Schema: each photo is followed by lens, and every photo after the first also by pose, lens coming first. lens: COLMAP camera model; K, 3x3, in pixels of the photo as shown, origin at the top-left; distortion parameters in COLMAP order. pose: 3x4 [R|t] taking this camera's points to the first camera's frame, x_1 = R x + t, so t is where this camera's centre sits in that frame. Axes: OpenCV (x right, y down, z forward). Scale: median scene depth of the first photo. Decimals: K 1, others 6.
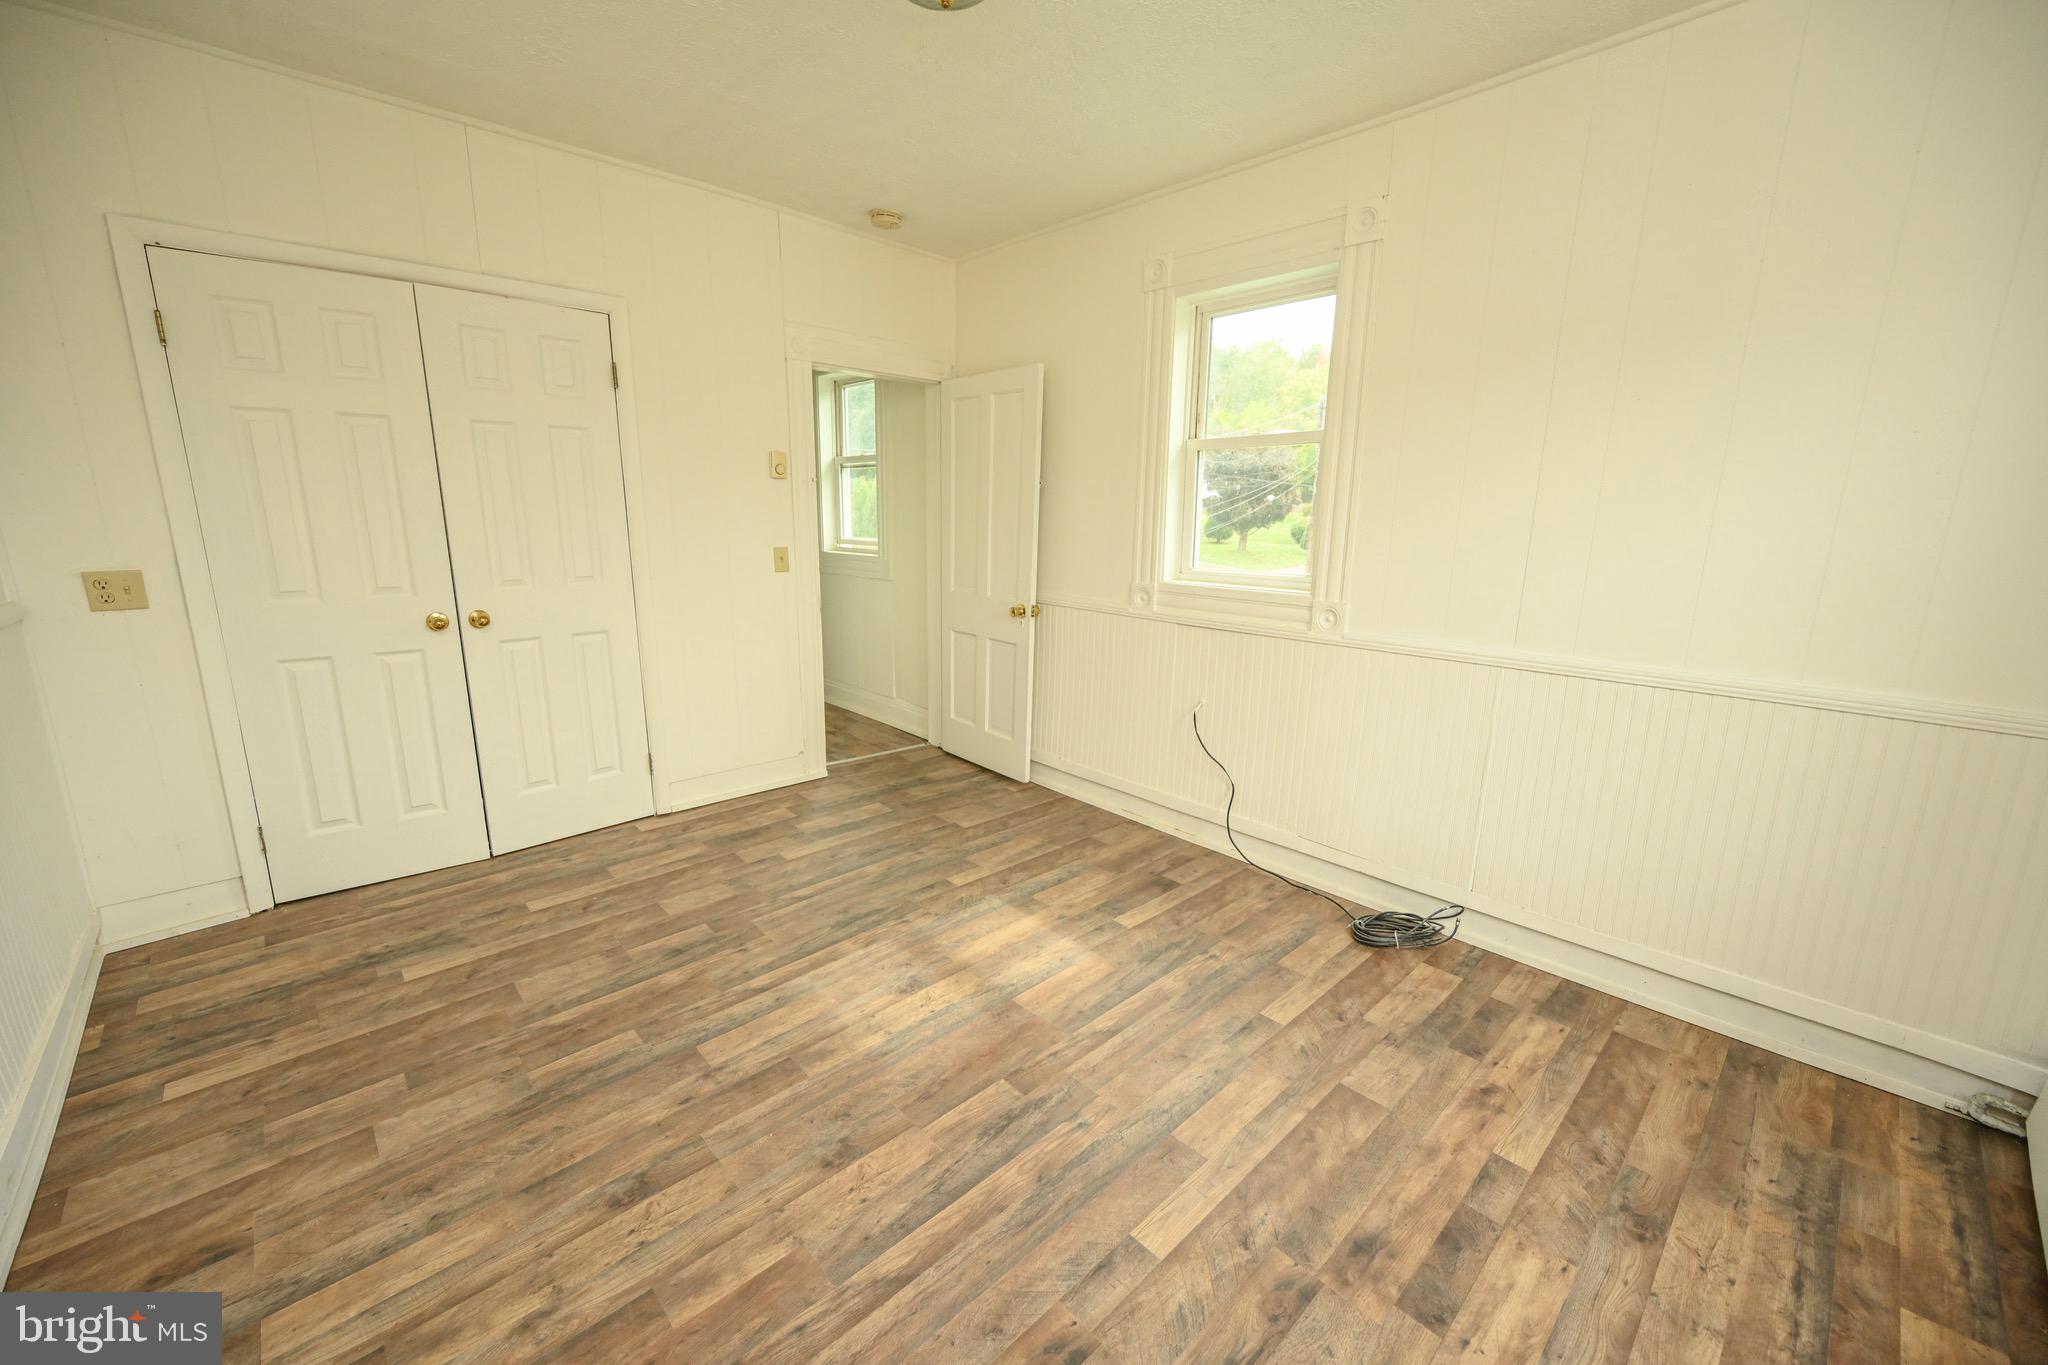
lens RADIAL K [[804.9, 0, 1024.0], [0, 804.9, 682.5], [0, 0, 1]] dist [-0.001940, 0.000250]
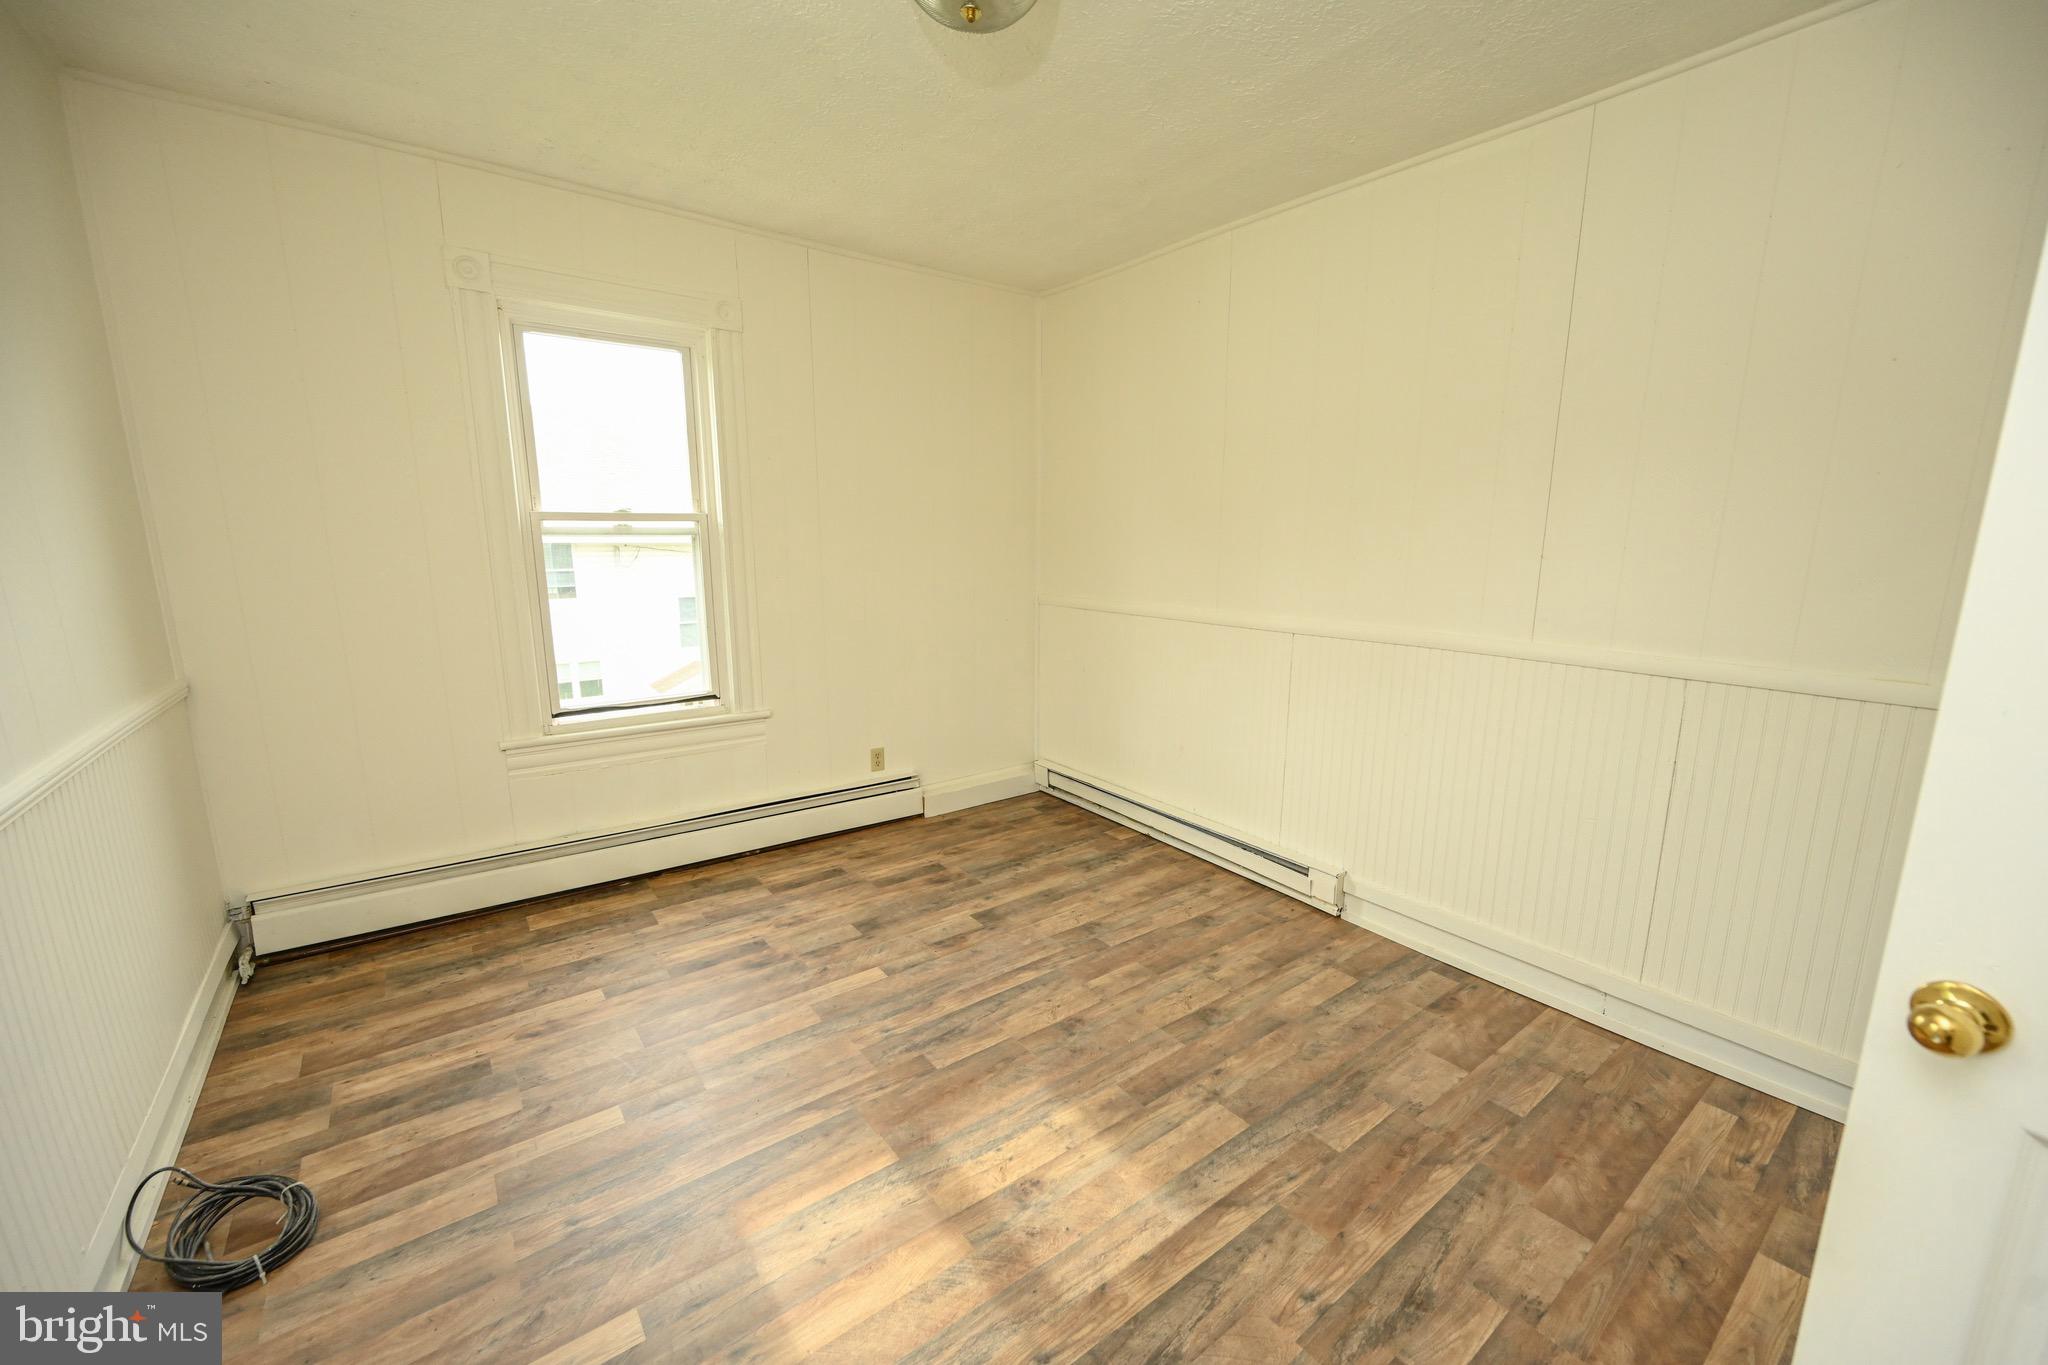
lens RADIAL K [[804.9, 0, 1024.0], [0, 804.9, 682.5], [0, 0, 1]] dist [-0.001940, 0.000250]
pose [[-0.993943, -0.035503, 0.104007, -0.237528], [0.007092, 0.923687, 0.383081, -0.407020], [-0.109671, 0.381498, -0.917841, 1.787556]]
